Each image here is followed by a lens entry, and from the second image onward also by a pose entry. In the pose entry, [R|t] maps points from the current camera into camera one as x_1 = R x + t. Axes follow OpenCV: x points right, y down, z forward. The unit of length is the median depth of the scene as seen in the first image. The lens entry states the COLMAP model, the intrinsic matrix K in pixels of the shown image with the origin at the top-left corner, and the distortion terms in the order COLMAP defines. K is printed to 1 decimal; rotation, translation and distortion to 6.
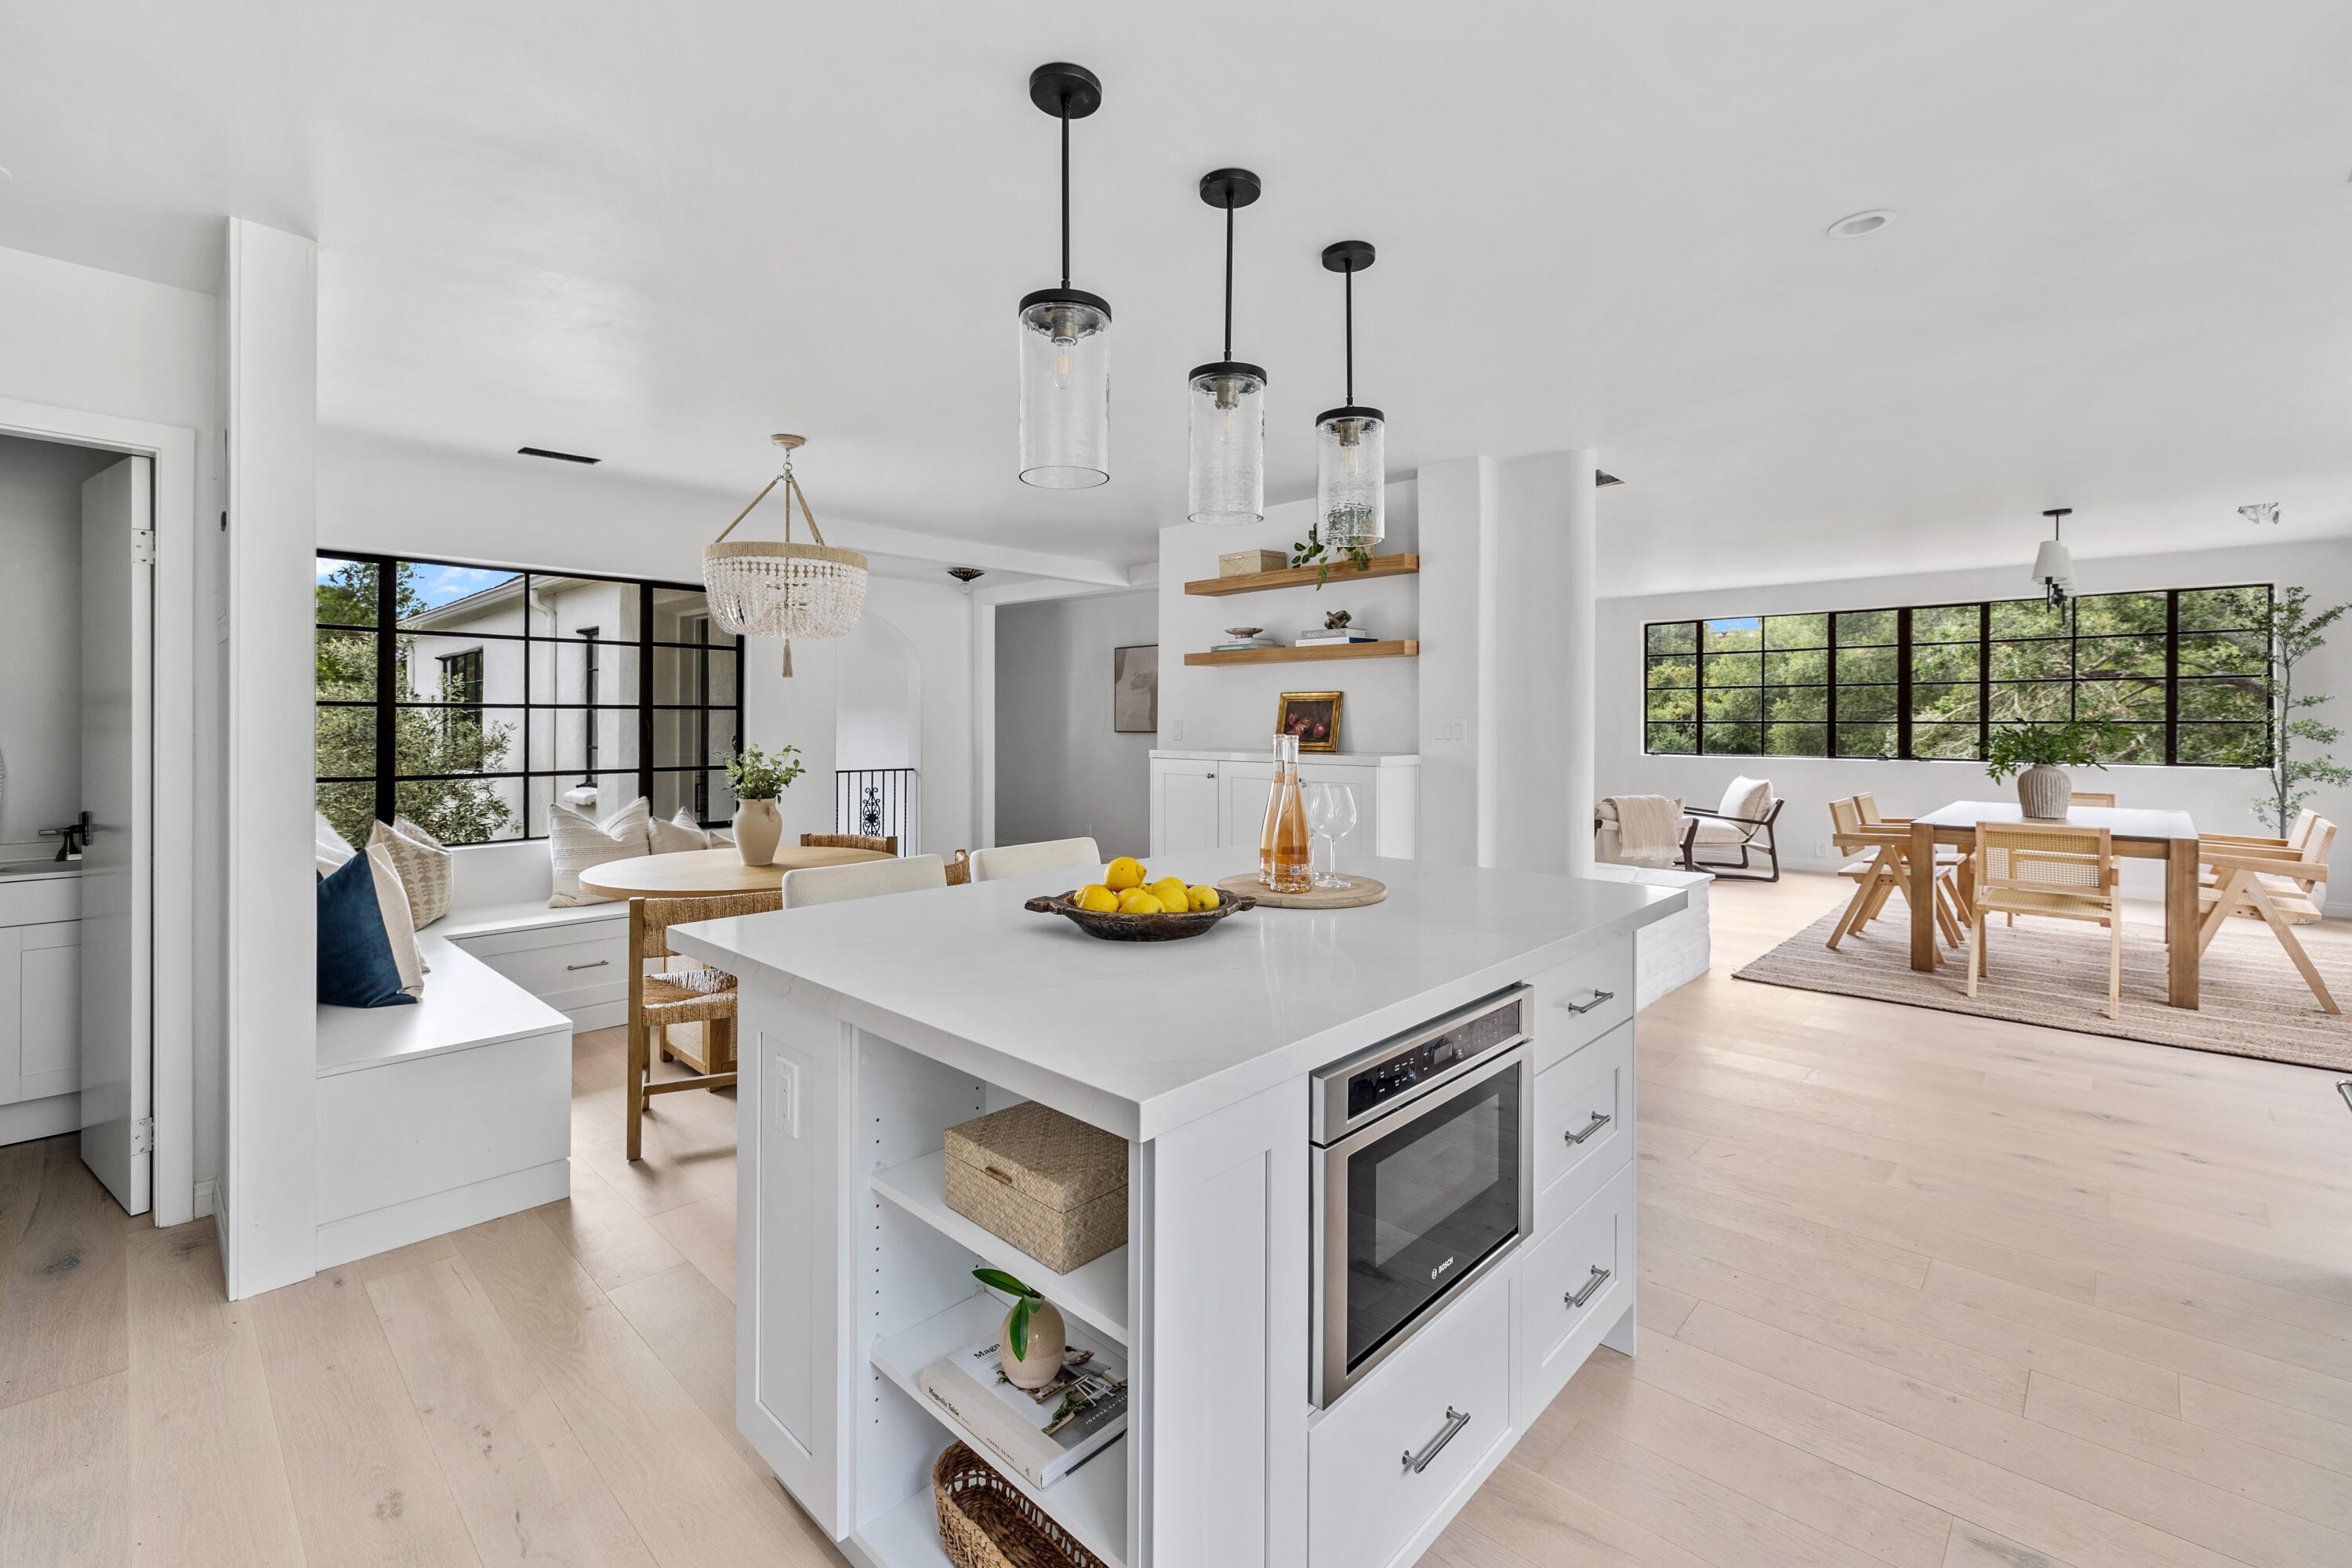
lens RADIAL K [[1019.6, 0, 1158.2], [0, 1019.6, 720.8], [0, 0, 1]] dist [0.001366, -0.000066]
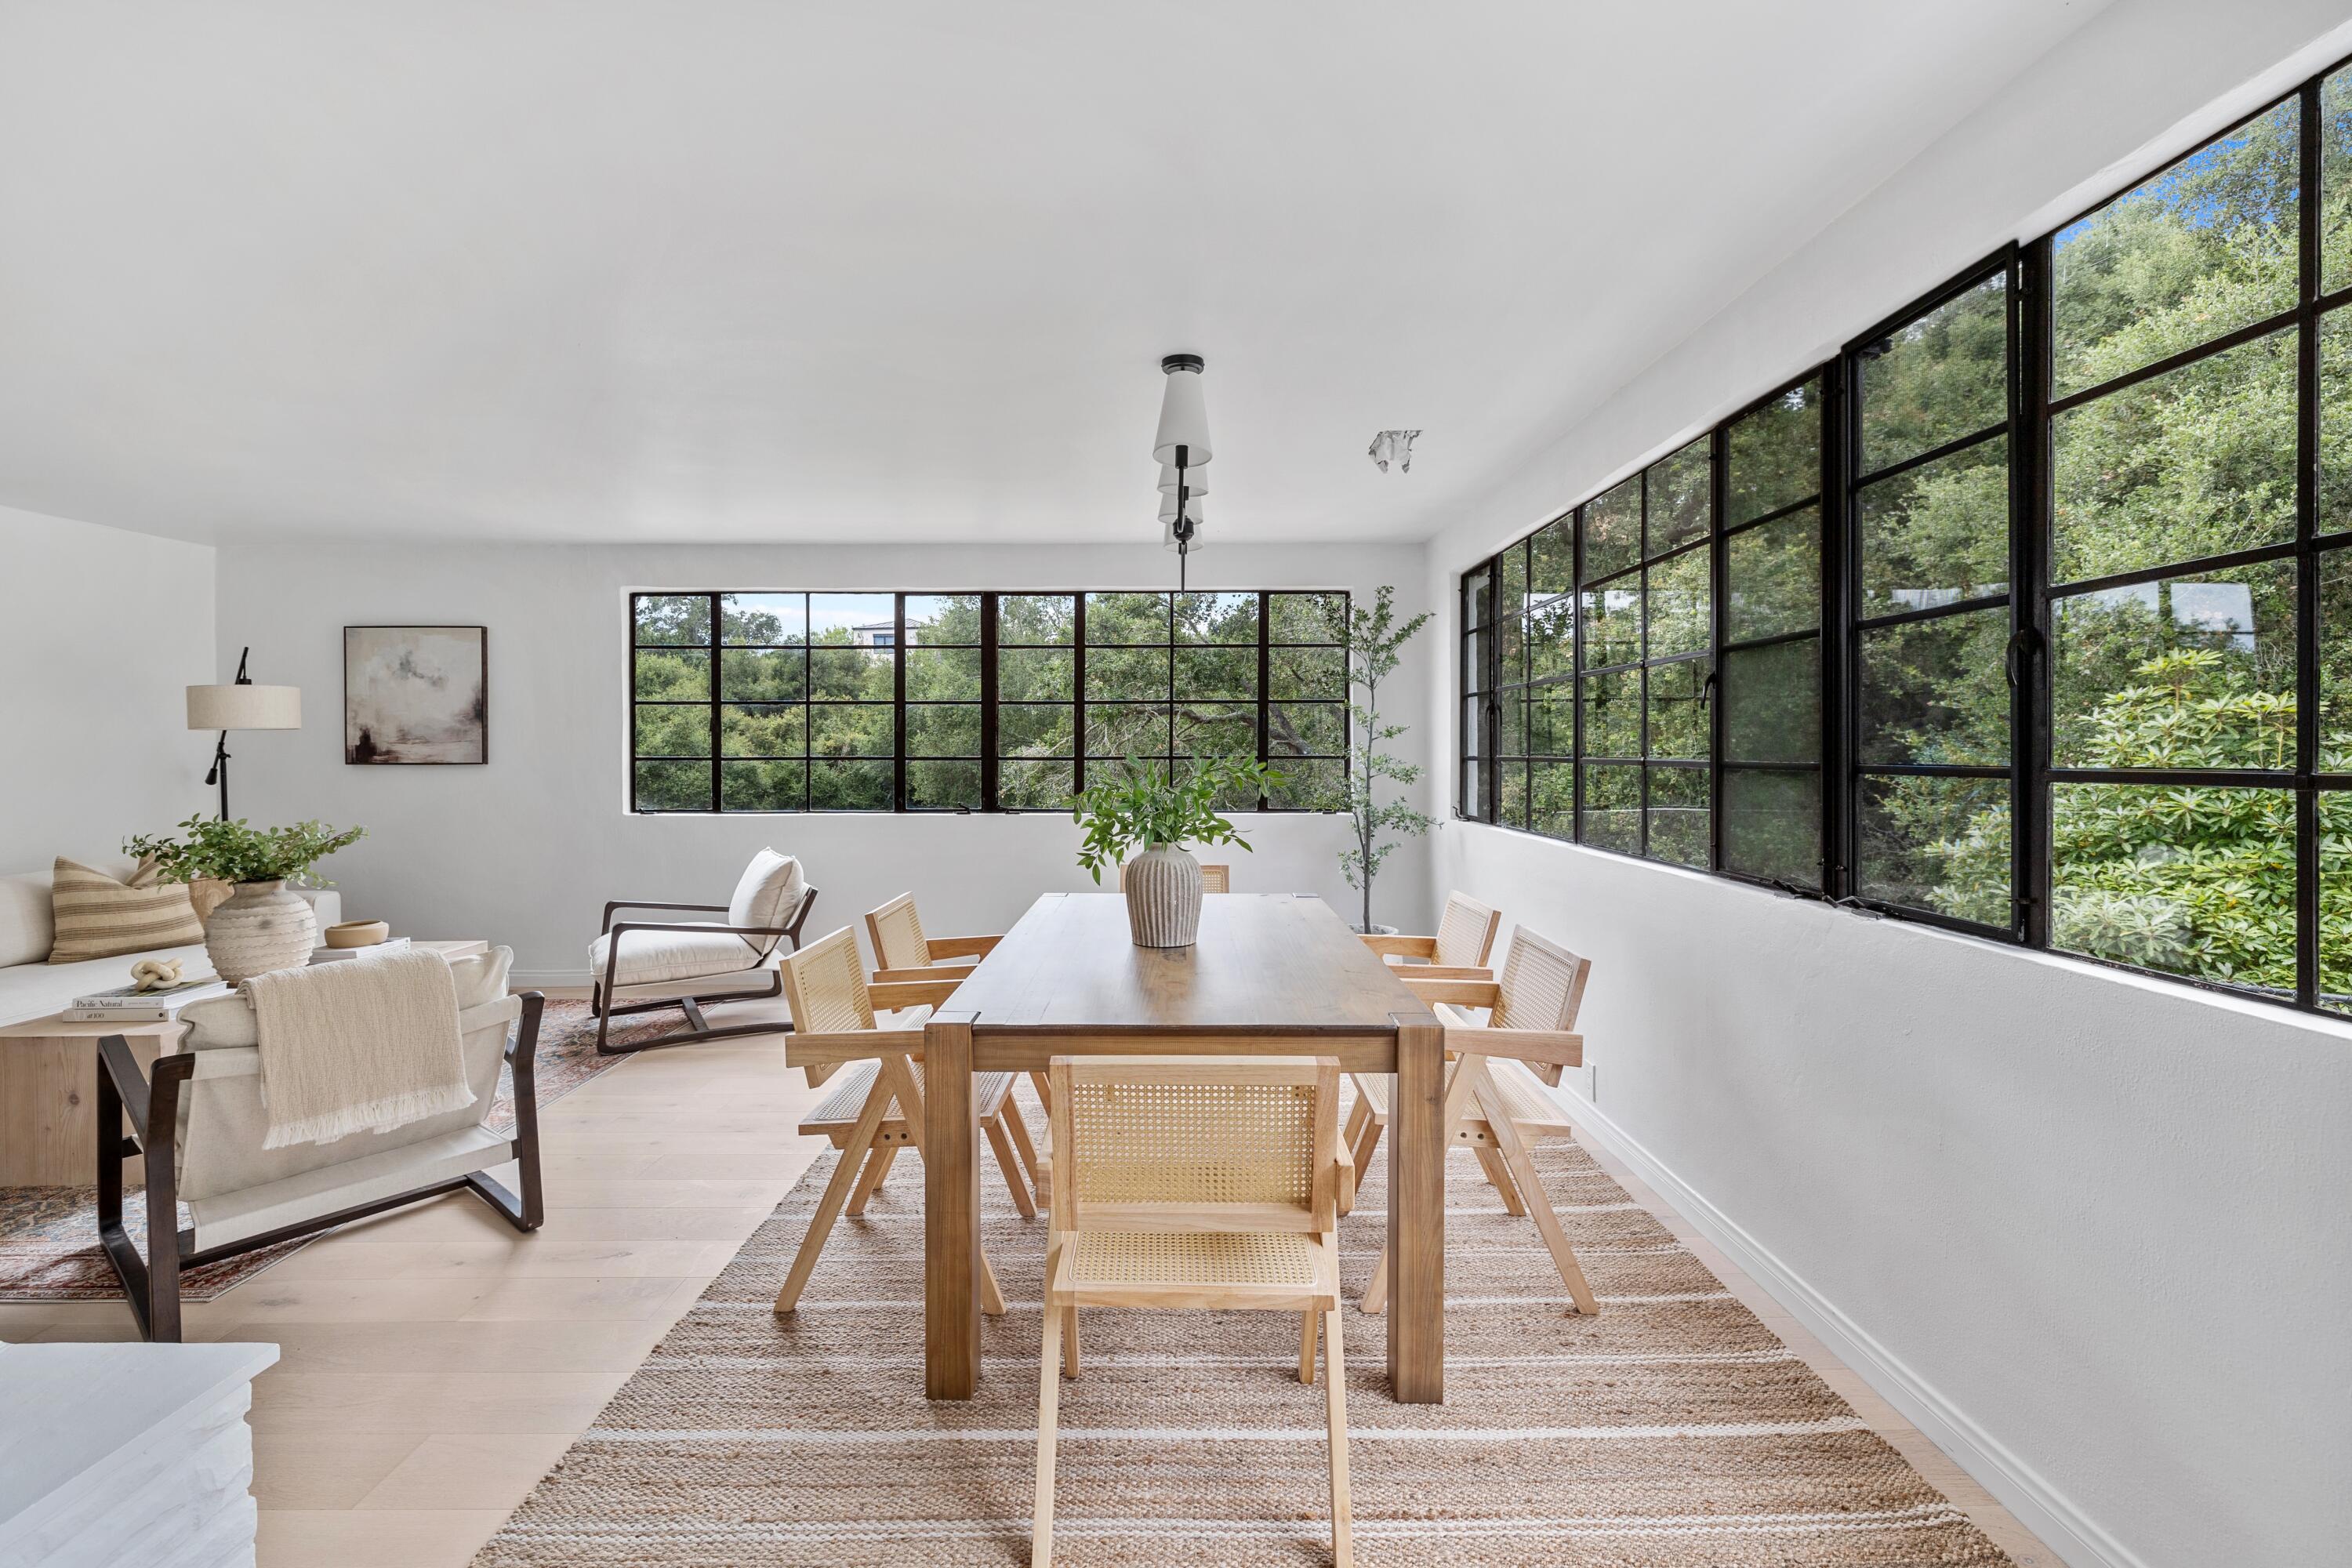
lens RADIAL K [[1019.6, 0, 1177.4], [0, 1019.6, 768.6], [0, 0, 1]] dist [0.001366, -0.000066]
pose [[0.716084, -0.011543, 0.697919, 0.434854], [0.001244, 0.999883, 0.015261, -0.002304], [-0.698013, -0.010060, 0.716014, 0.531126]]
